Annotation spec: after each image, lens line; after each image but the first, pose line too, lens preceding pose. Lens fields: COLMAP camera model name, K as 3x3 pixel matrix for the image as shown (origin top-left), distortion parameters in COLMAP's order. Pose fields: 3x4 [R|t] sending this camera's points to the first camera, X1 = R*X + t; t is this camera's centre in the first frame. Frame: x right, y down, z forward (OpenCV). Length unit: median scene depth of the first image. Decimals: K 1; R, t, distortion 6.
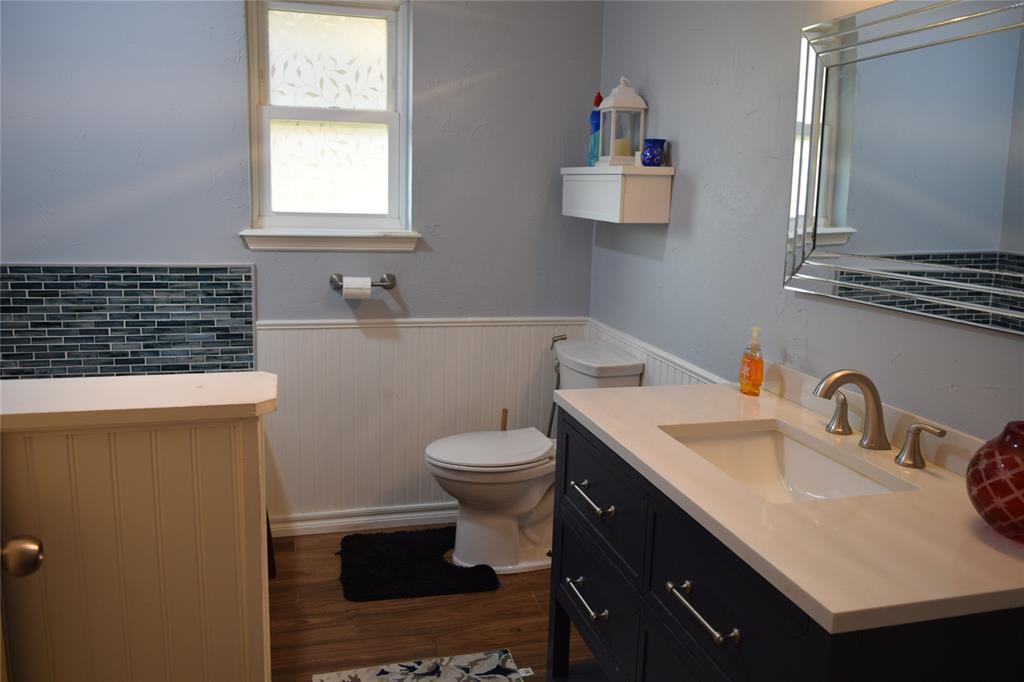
lens RADIAL K [[792.5, 0, 511.8], [0, 792.5, 336.7], [0, 0, 1]] dist [-0.022293, 0.011833]
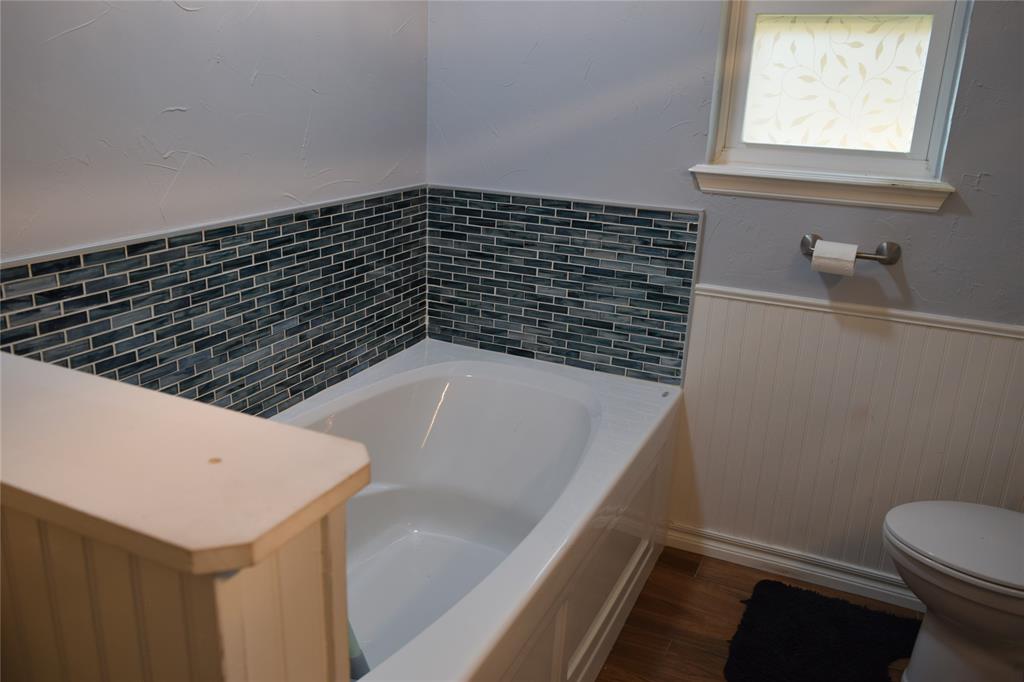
lens RADIAL K [[792.5, 0, 511.8], [0, 792.5, 336.7], [0, 0, 1]] dist [-0.022293, 0.011833]
pose [[0.759504, 0.188600, -0.622562, 0.035705], [-0.135681, 0.981928, 0.131941, -0.047498], [0.636195, -0.015740, 0.771368, 0.285903]]
